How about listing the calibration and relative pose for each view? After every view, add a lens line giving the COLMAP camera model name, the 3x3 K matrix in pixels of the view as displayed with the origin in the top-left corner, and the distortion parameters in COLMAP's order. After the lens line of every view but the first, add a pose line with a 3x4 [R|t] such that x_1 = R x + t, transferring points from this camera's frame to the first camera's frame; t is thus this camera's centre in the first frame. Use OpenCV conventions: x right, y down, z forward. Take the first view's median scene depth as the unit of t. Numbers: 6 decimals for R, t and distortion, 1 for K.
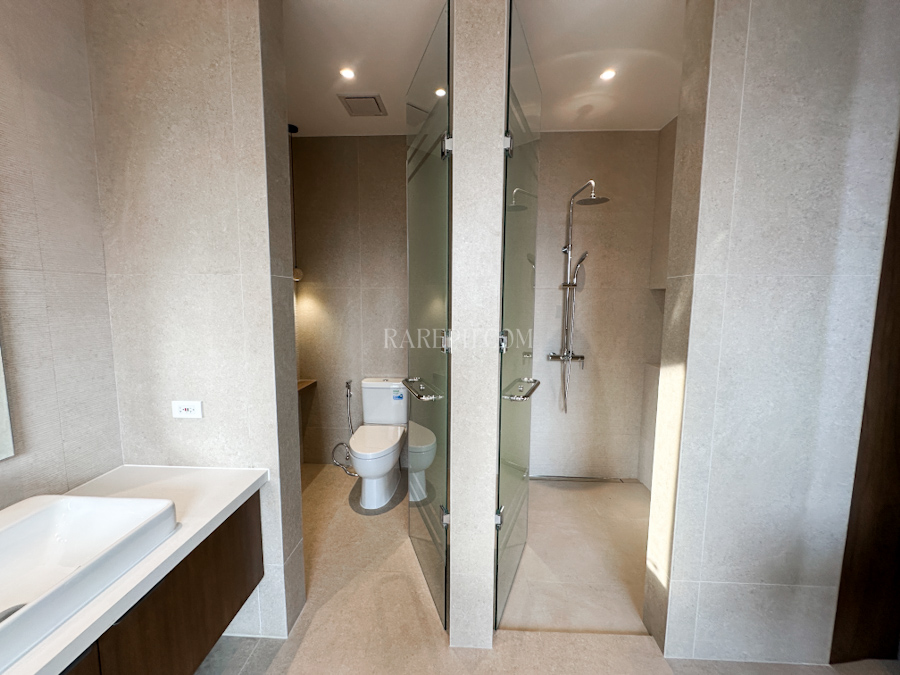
lens RADIAL K [[357.7, 0, 450.5], [0, 357.7, 337.7], [0, 0, 1]] dist [-0.000099, -0.000039]
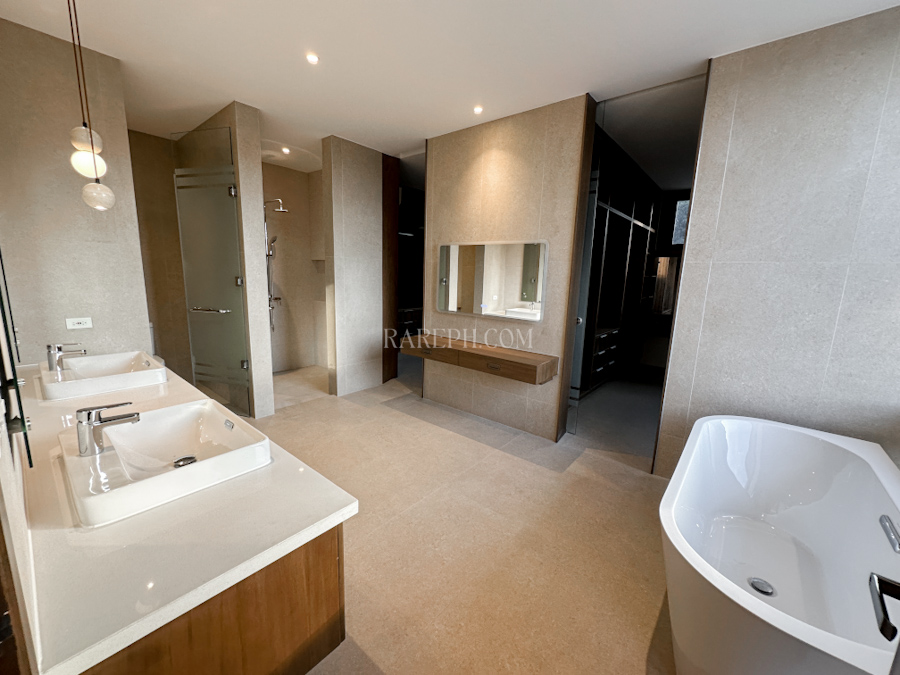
lens RADIAL K [[357.7, 0, 450.6], [0, 357.7, 336.0], [0, 0, 1]] dist [-0.000099, -0.000039]
pose [[0.602045, -0.125530, 0.788533, -1.018293], [0.056297, 0.991780, 0.114904, 0.166184], [-0.796475, -0.024786, 0.604164, -1.382882]]
